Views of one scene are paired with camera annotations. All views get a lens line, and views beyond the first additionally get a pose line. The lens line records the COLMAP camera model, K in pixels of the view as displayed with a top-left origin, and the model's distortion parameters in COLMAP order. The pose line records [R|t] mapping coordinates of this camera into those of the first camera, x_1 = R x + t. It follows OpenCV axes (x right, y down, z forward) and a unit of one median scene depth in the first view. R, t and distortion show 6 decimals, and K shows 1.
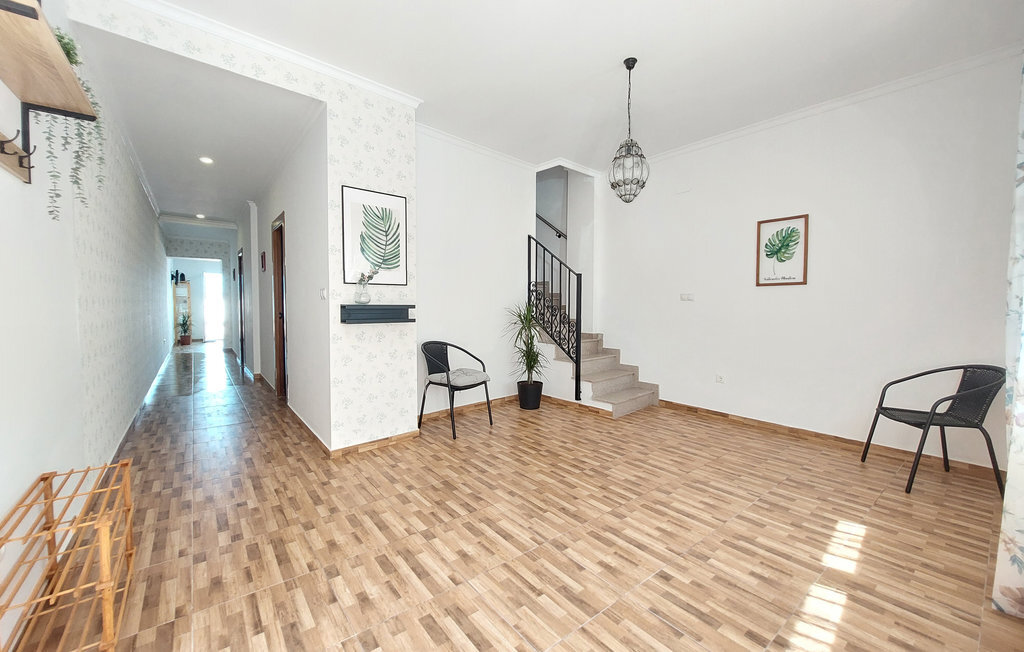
lens RADIAL K [[410.9, 0, 511.6], [0, 410.9, 325.0], [0, 0, 1]] dist [-0.017184, 0.000109]
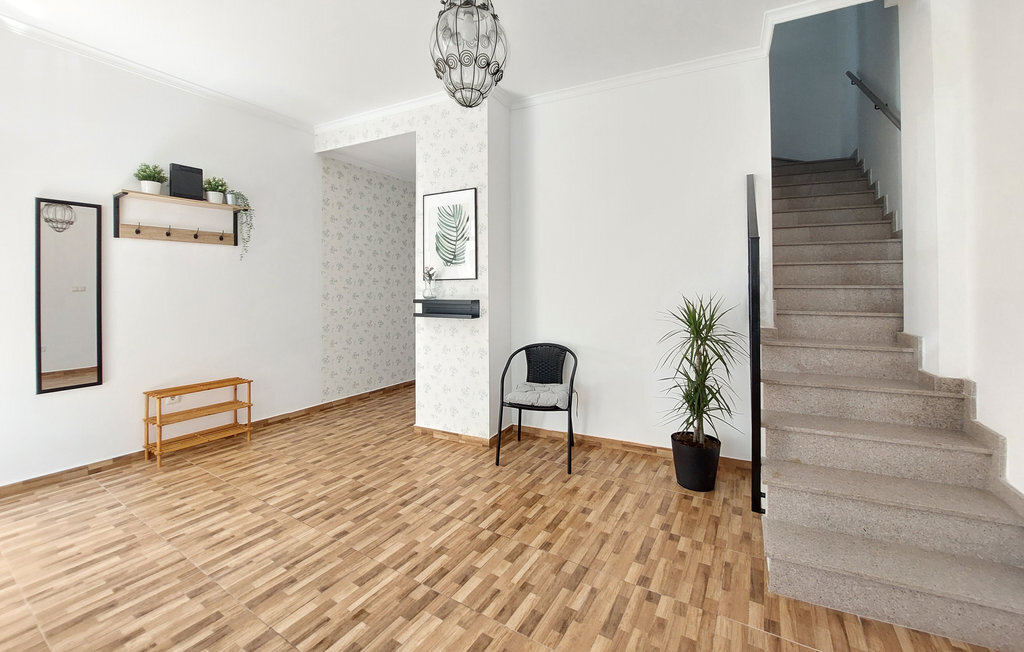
lens RADIAL K [[410.9, 0, 508.3], [0, 410.9, 284.3], [0, 0, 1]] dist [-0.017184, 0.000109]
pose [[0.332905, -0.013172, -0.942868, 0.743702], [-0.040884, 0.998761, -0.028388, -0.068684], [0.942073, 0.047999, 0.331954, 0.849874]]
